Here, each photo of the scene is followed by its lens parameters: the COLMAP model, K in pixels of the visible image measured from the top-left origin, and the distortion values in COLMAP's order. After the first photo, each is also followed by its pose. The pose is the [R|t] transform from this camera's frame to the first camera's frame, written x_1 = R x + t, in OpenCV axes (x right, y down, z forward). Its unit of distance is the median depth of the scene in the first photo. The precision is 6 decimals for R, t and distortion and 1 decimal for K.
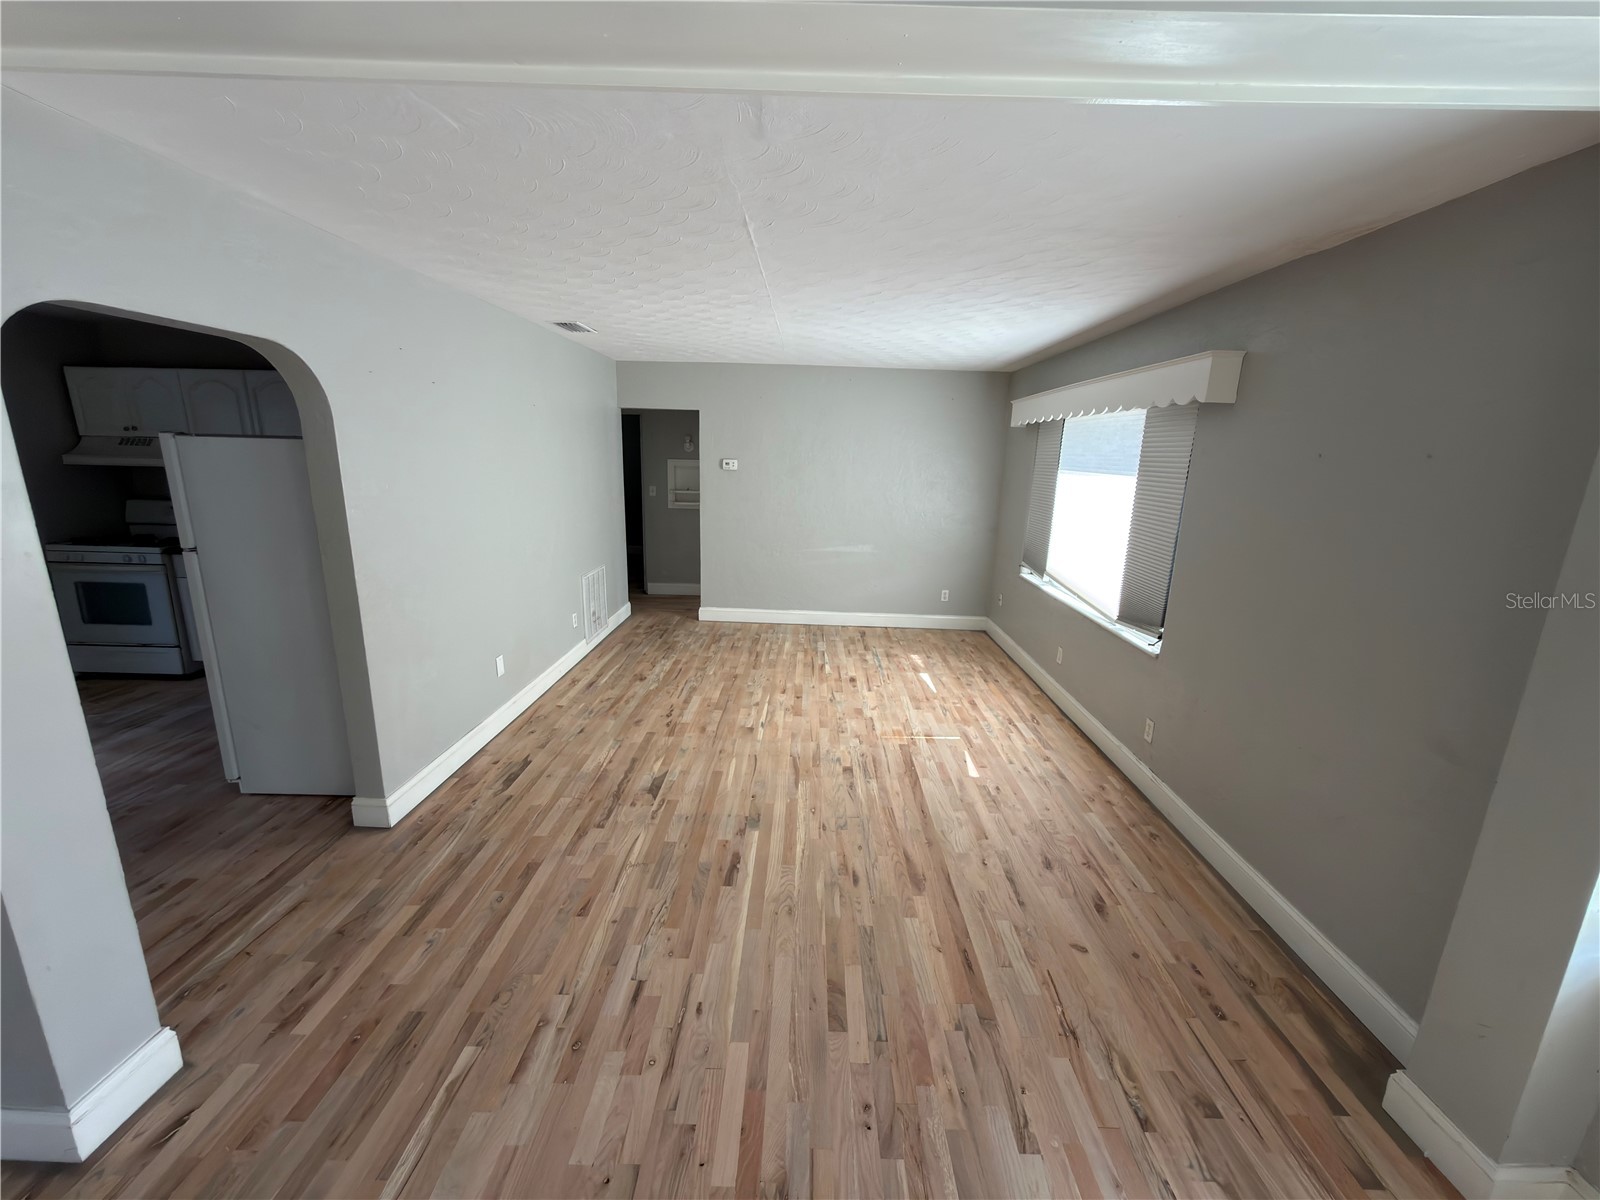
lens RADIAL K [[637.7, 0, 801.8], [0, 637.7, 600.9], [0, 0, 1]] dist [0.004616, 0.000281]
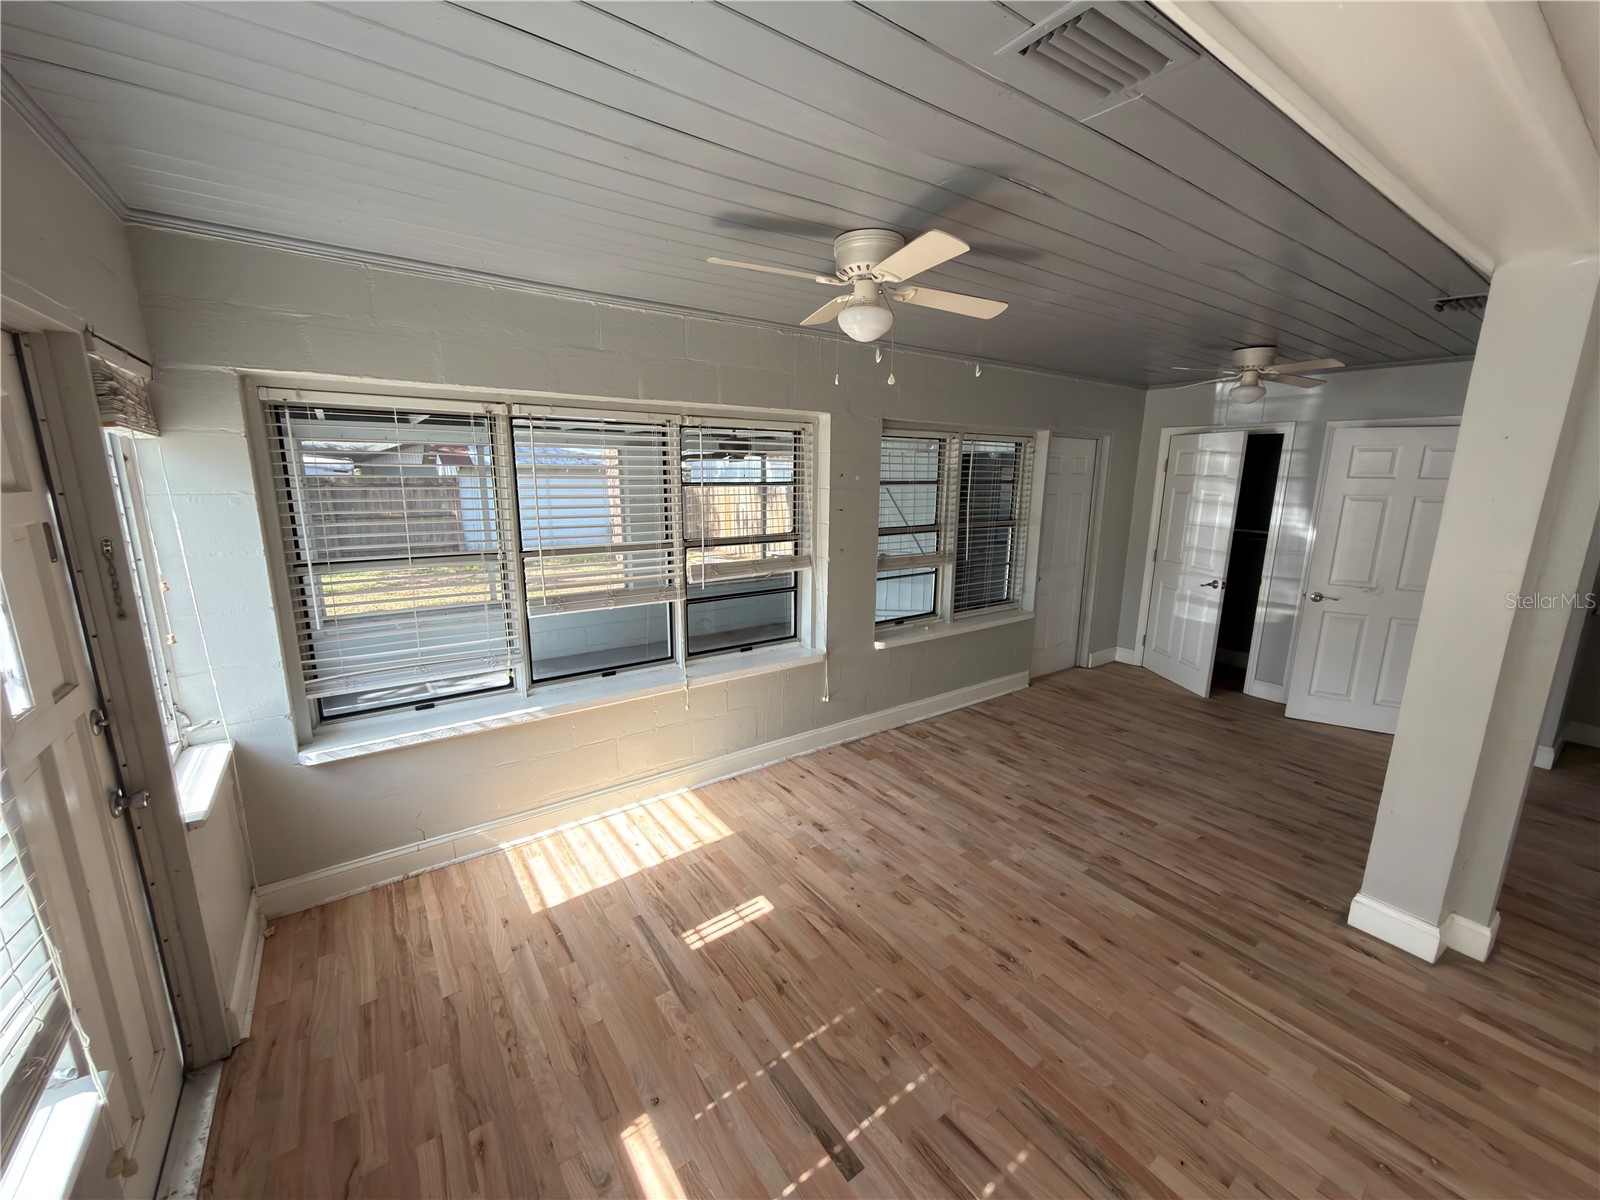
lens RADIAL K [[637.7, 0, 800.0], [0, 637.7, 604.5], [0, 0, 1]] dist [0.004616, 0.000281]
pose [[-0.810696, 0.083434, -0.579492, 0.803083], [-0.165094, 0.917047, 0.362999, -0.221131], [0.561708, 0.389952, -0.729672, 0.952053]]
